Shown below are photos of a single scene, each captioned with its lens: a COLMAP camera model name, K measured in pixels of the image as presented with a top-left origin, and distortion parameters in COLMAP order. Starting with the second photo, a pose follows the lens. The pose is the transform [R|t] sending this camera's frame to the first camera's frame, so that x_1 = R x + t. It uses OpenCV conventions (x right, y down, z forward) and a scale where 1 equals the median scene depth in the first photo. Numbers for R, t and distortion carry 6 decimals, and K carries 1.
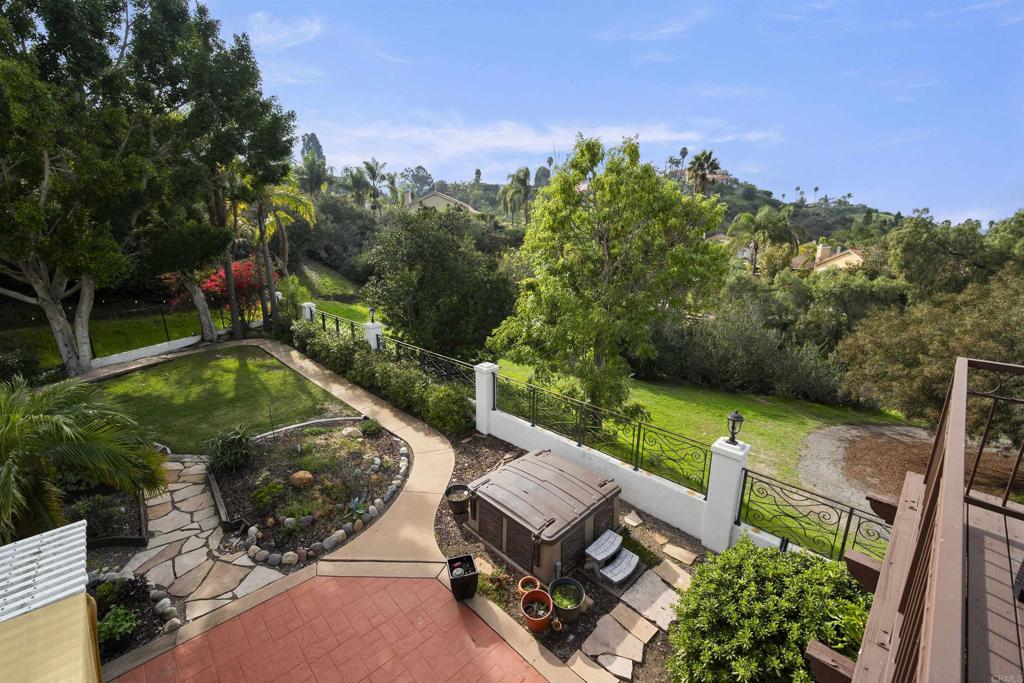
lens RADIAL K [[428.8, 0, 512.3], [0, 428.8, 342.9], [0, 0, 1]] dist [0.000224, 0.000300]
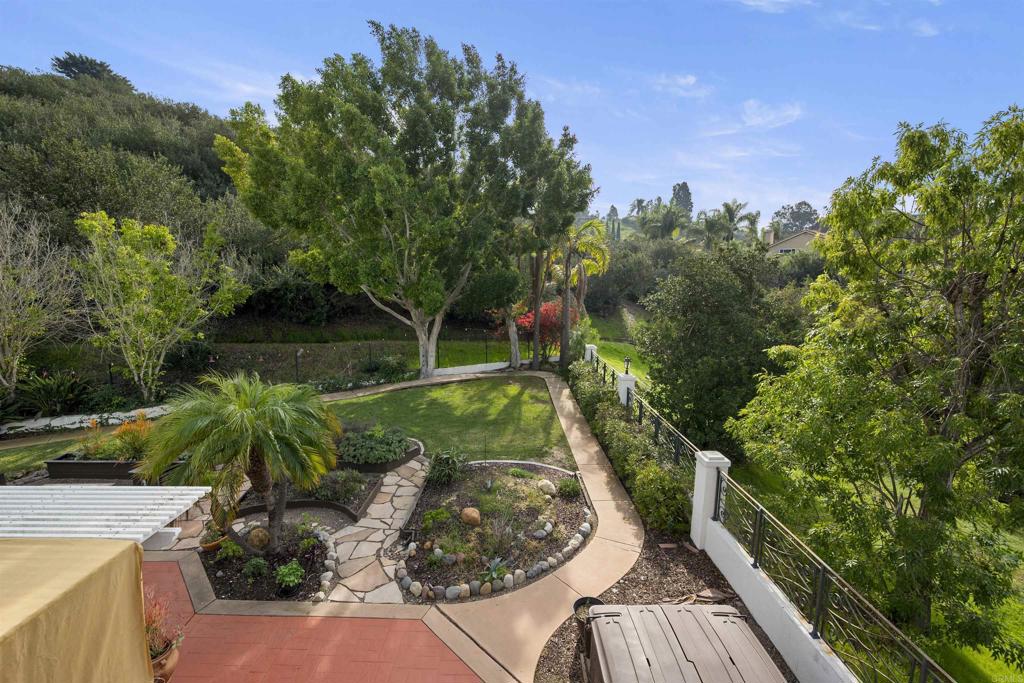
lens RADIAL K [[444.9, 0, 508.5], [0, 444.9, 341.6], [0, 0, 1]] dist [-0.000908, -0.000386]
pose [[0.716866, 0.104713, -0.689303, 0.205800], [-0.178344, 0.983306, -0.036100, -0.052682], [0.674015, 0.148812, 0.723574, 0.192746]]
